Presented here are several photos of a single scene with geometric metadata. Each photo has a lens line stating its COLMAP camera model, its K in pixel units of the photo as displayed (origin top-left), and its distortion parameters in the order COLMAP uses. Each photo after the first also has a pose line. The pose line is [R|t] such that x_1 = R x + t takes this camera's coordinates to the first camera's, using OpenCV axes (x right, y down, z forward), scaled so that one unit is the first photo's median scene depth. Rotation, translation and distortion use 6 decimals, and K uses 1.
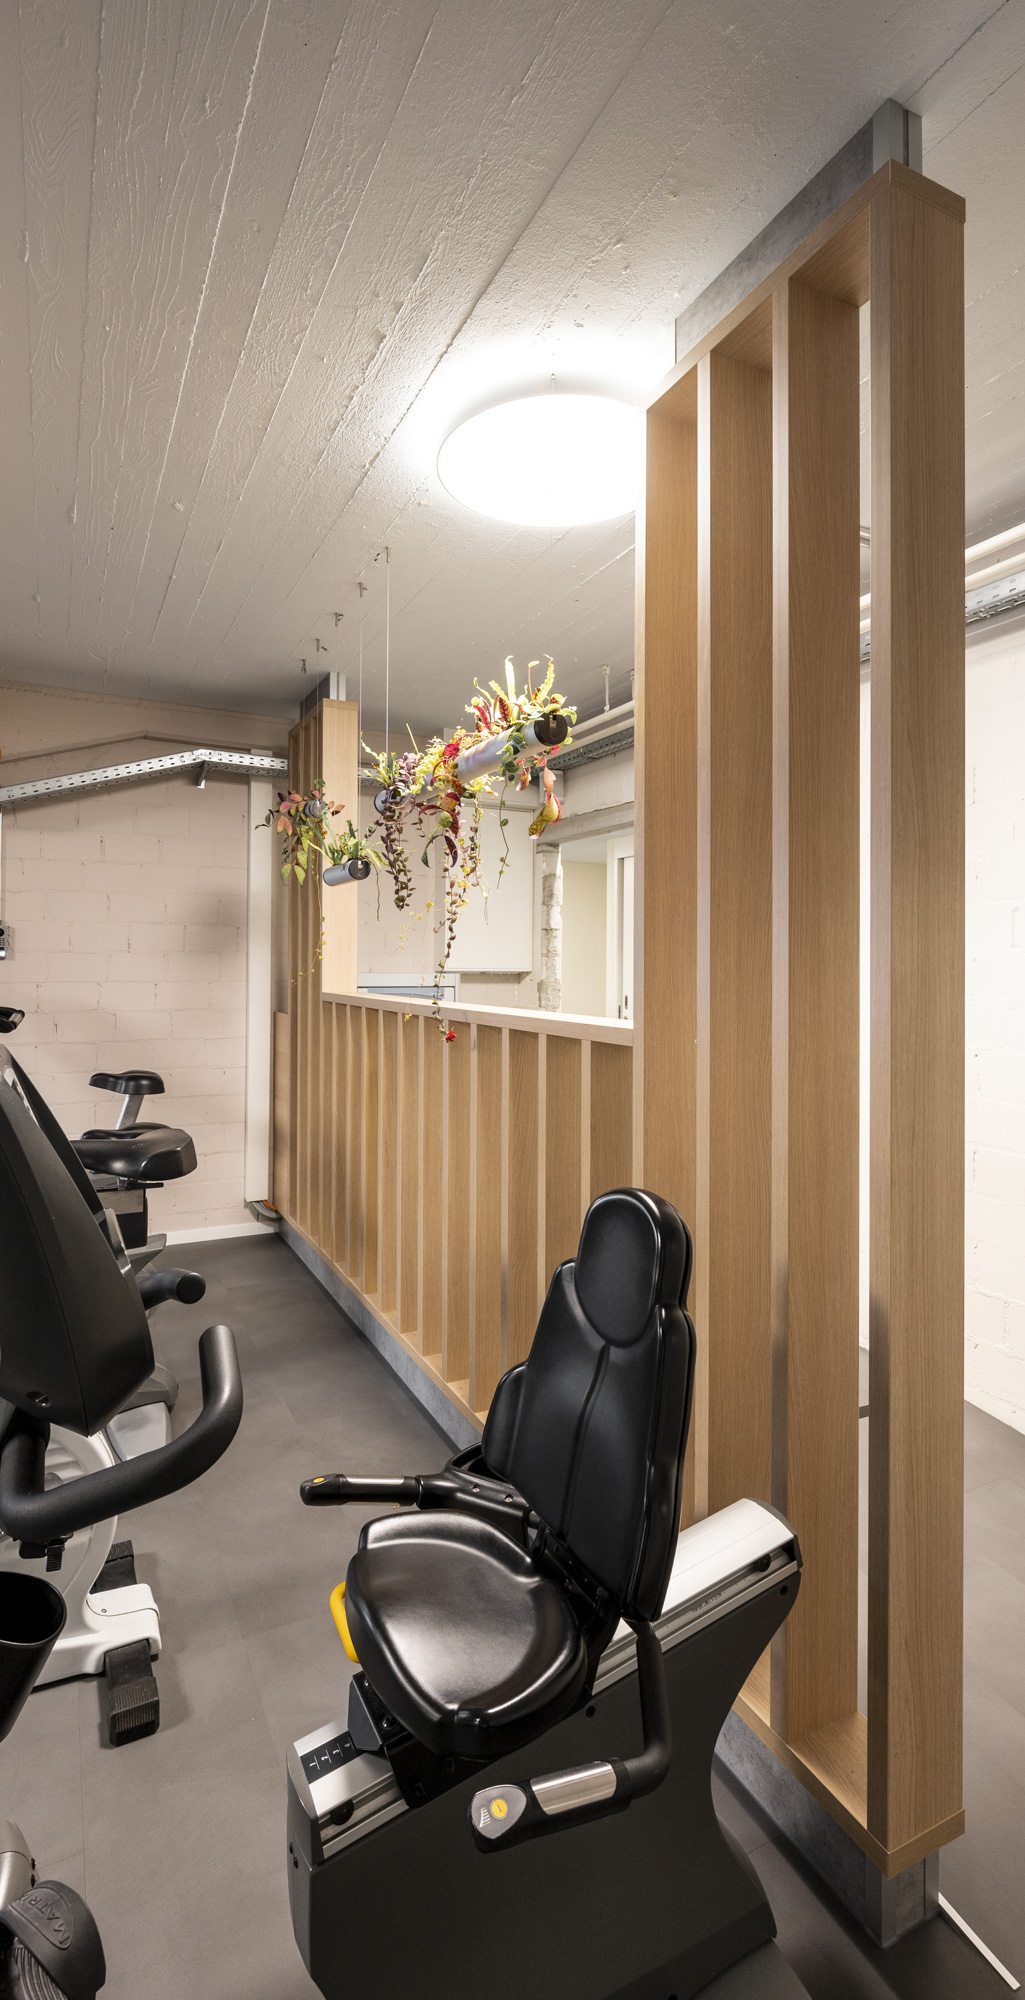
lens RADIAL K [[933.1, 0, 512.6], [0, 933.1, 959.5], [0, 0, 1]] dist [0.000358, -0.000251]
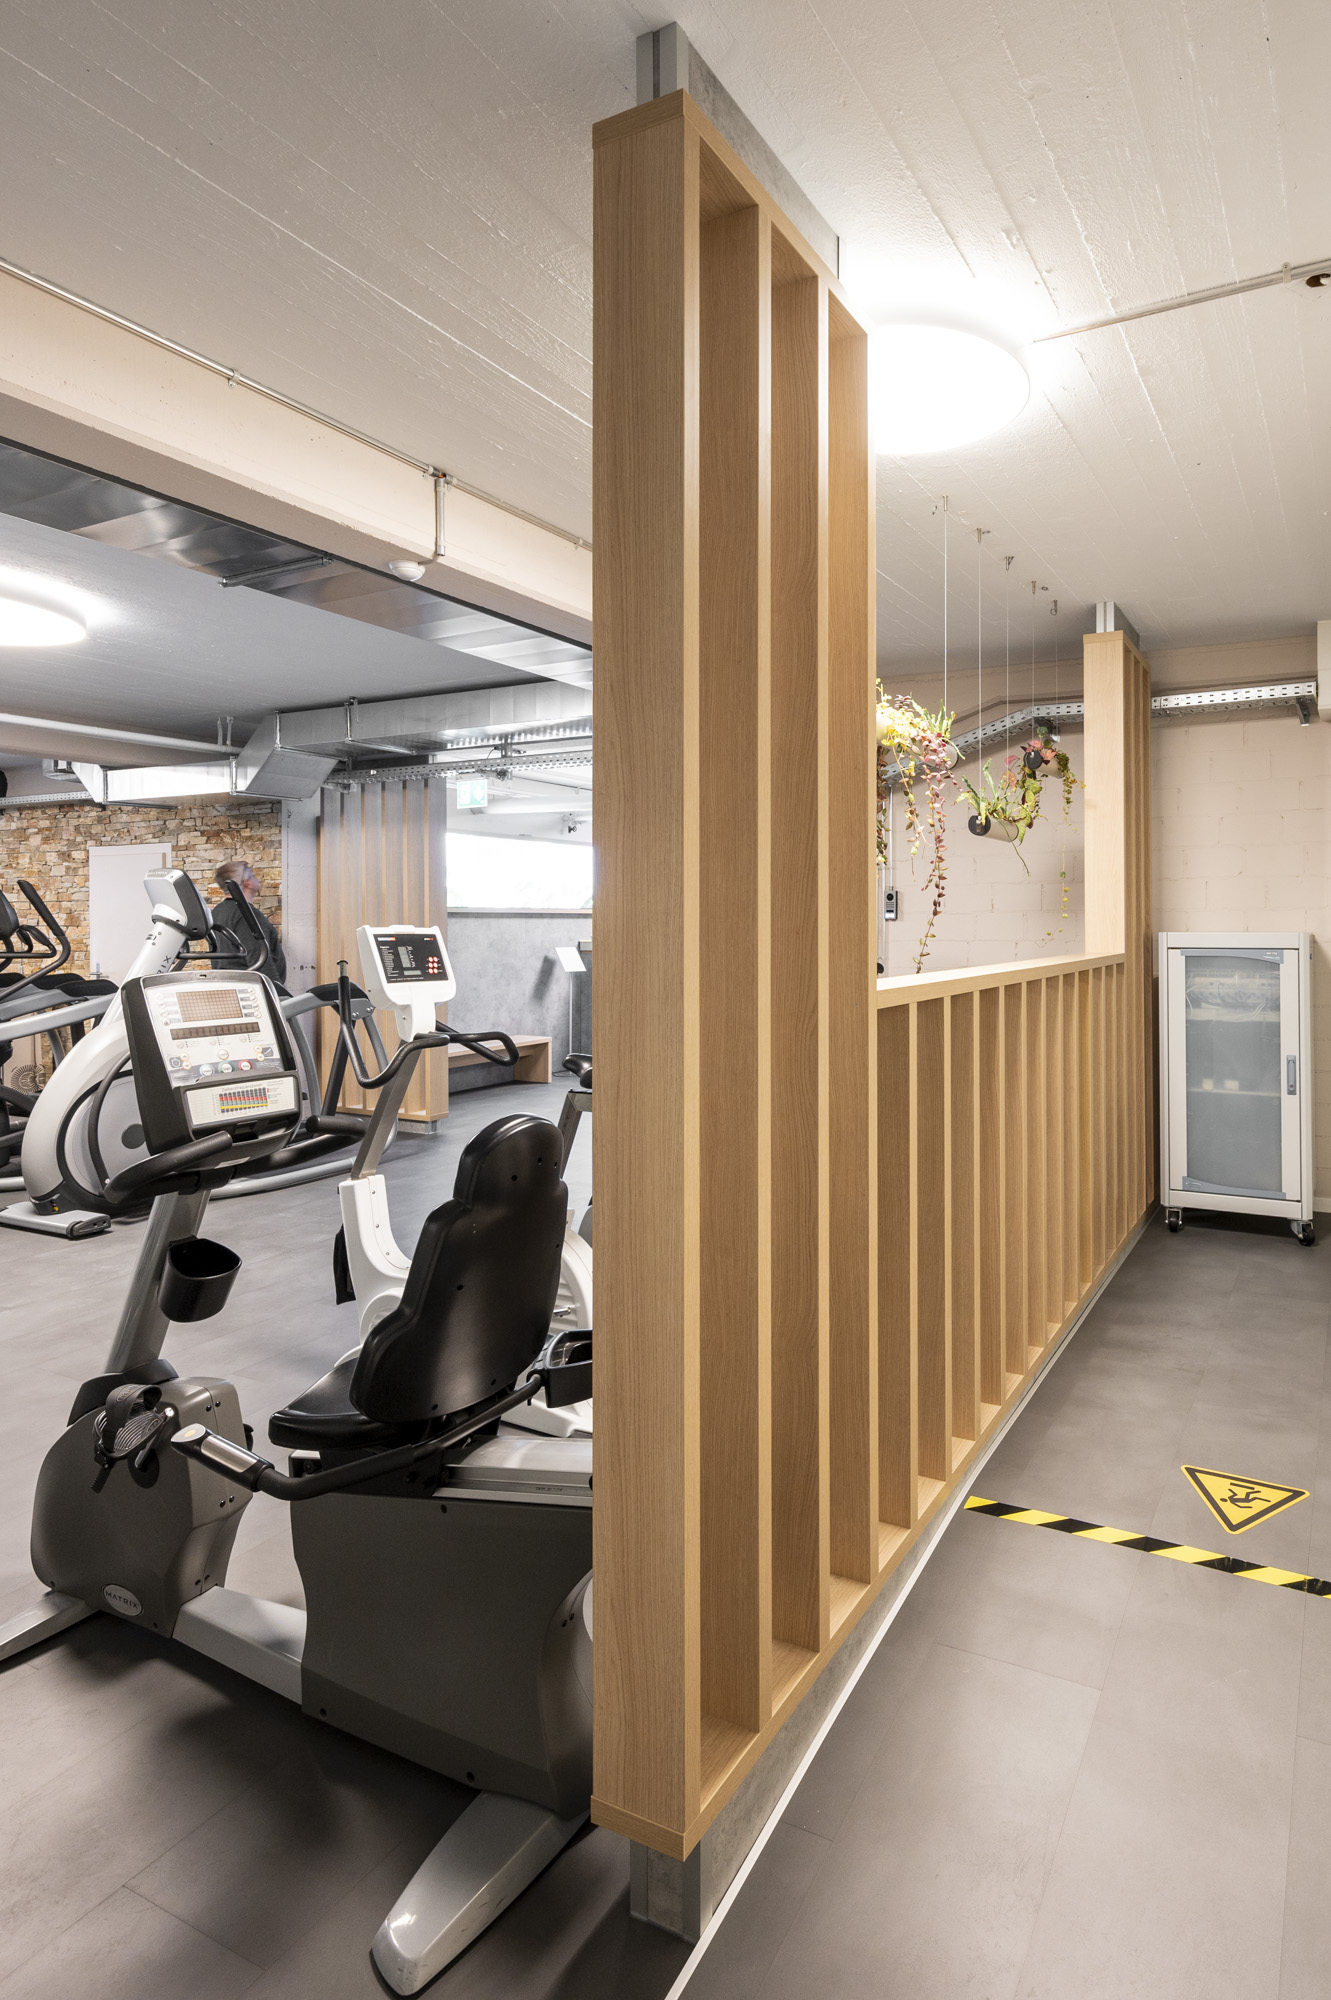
lens RADIAL K [[946.0, 0, 665.7], [0, 946.0, 919.5], [0, 0, 1]] dist [-0.000200, 0.000177]
pose [[0.617232, -0.013175, -0.786671, 1.046363], [0.013447, 0.999890, -0.006196, 0.007865], [0.786666, -0.006754, 0.617341, 0.355284]]
